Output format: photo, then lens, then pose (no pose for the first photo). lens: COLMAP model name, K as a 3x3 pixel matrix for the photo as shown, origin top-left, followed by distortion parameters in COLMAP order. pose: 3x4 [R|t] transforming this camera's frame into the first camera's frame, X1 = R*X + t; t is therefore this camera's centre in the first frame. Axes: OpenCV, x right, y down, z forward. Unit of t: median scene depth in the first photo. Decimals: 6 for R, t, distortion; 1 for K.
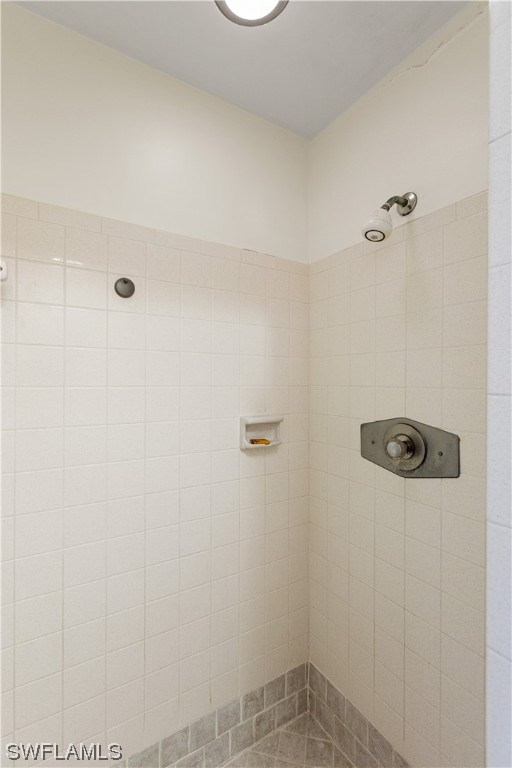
lens RADIAL K [[349.7, 0, 250.9], [0, 349.7, 384.1], [0, 0, 1]] dist [0.002426, -0.000641]
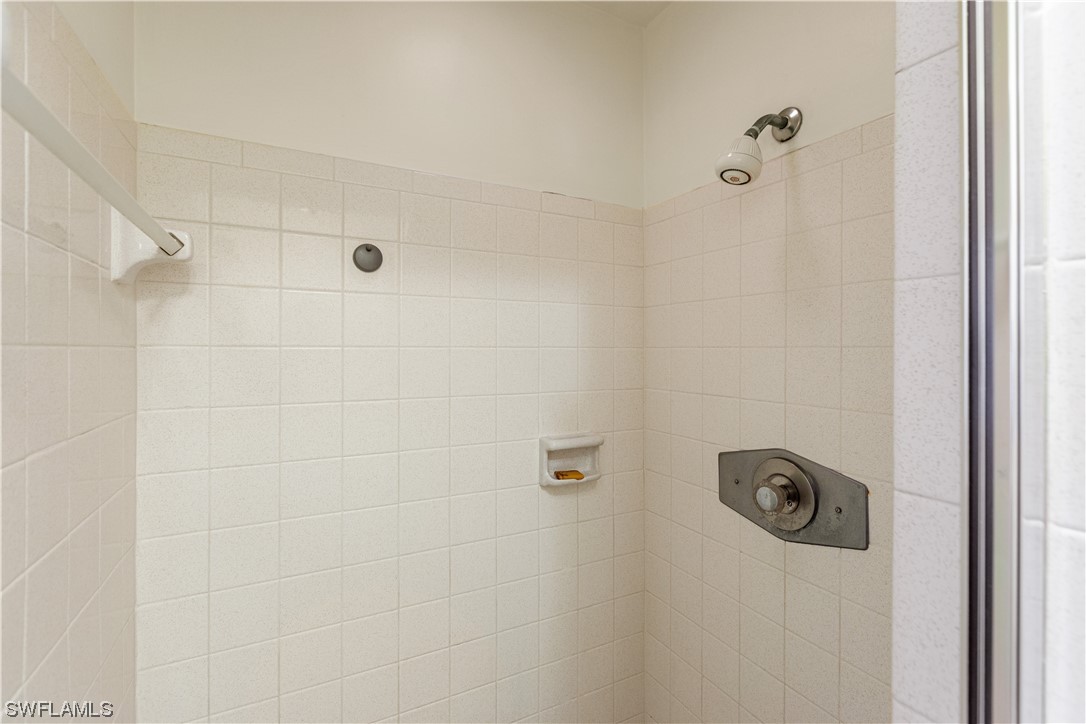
lens RADIAL K [[494.6, 0, 549.2], [0, 494.6, 357.2], [0, 0, 1]] dist [0.002426, -0.000641]
pose [[0.998277, -0.002154, -0.058637, 0.054223], [0.002265, 0.999996, 0.001827, -0.081307], [0.058633, -0.001956, 0.998278, 0.046399]]
